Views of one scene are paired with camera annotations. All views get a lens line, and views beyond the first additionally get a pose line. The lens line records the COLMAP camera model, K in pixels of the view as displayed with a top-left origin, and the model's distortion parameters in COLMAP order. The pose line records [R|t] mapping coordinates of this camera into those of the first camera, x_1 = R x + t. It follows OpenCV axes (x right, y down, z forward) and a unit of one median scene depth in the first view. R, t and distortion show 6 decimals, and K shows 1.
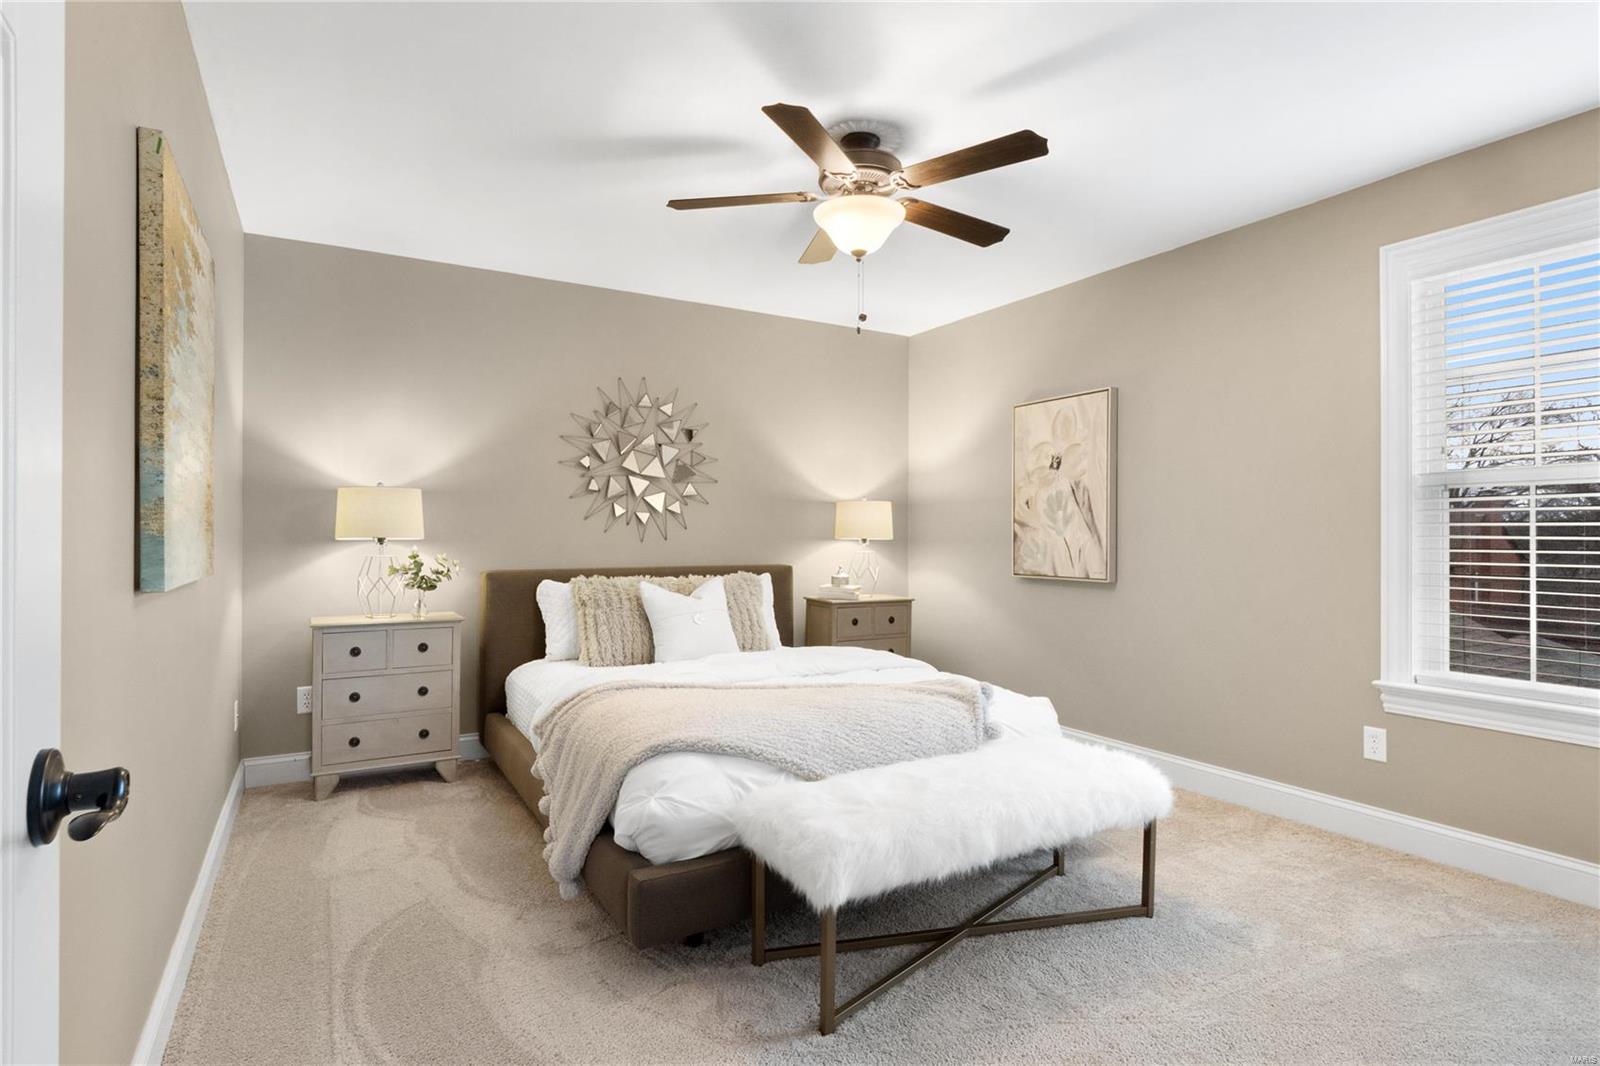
lens RADIAL K [[824.8, 0, 797.5], [0, 824.8, 537.2], [0, 0, 1]] dist [-0.000645, -0.004031]
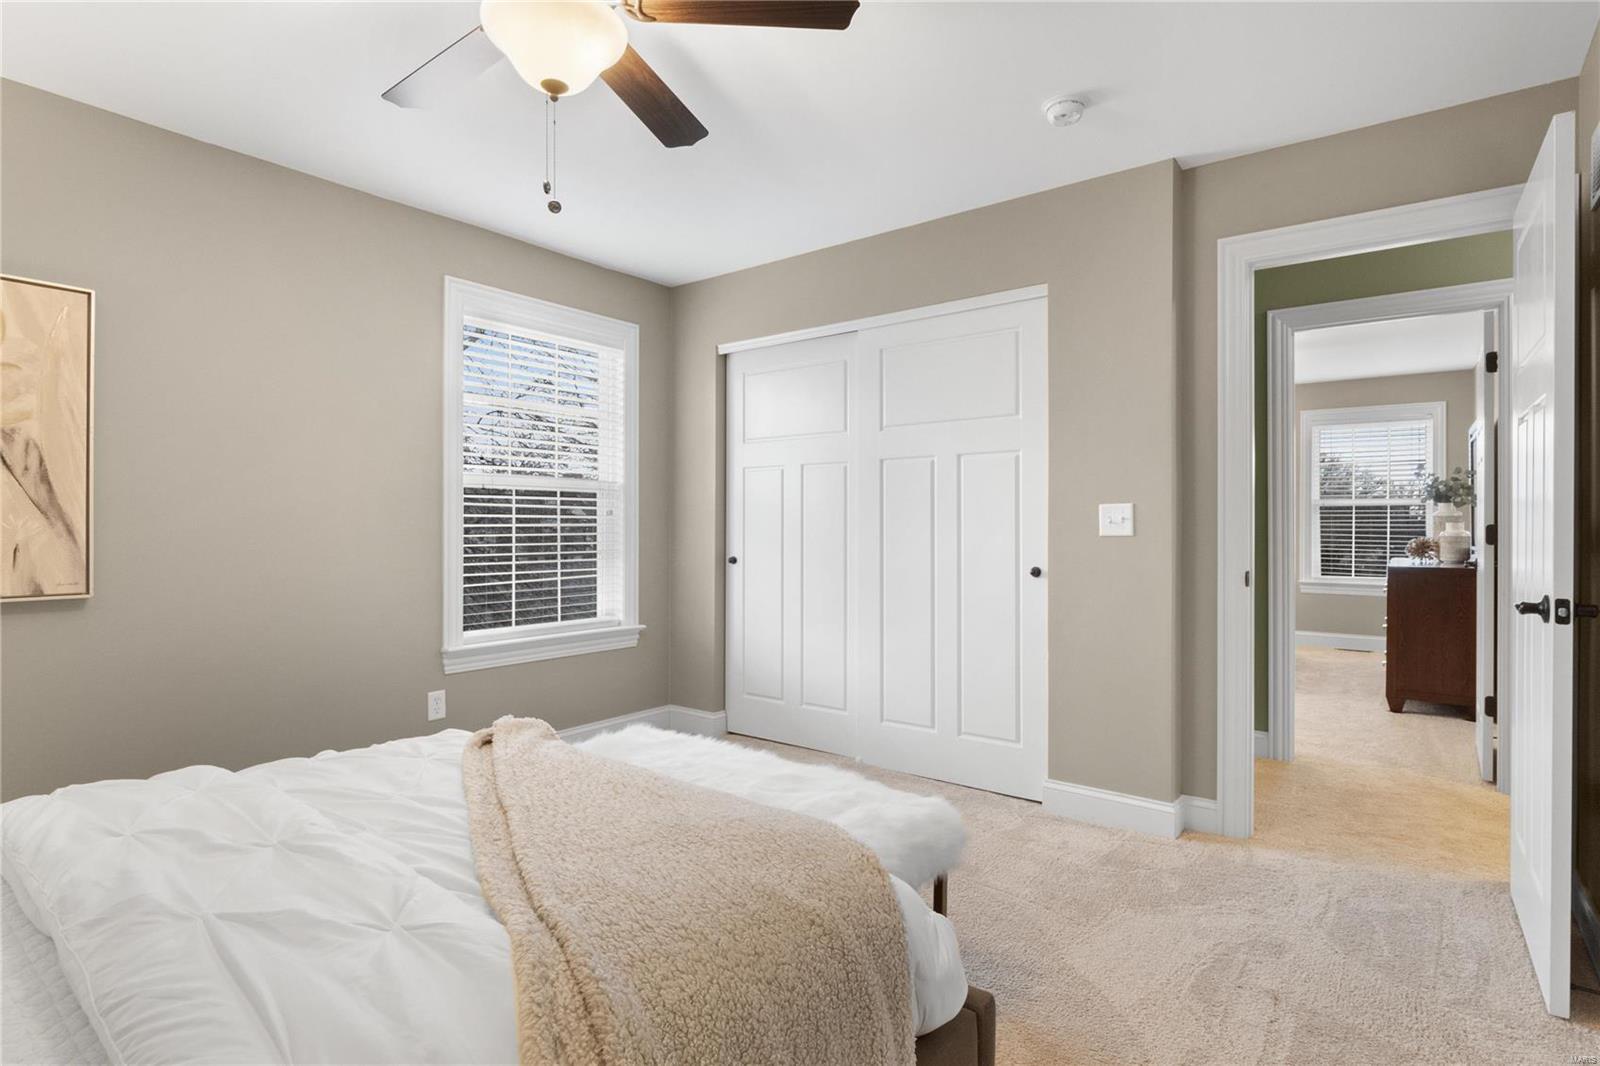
lens RADIAL K [[824.8, 0, 798.0], [0, 824.8, 530.3], [0, 0, 1]] dist [-0.000645, -0.004031]
pose [[-0.392624, -0.008398, 0.919661, -0.954758], [-0.002904, 0.999965, 0.007892, -0.007049], [-0.919695, 0.000427, -0.392634, 1.697545]]
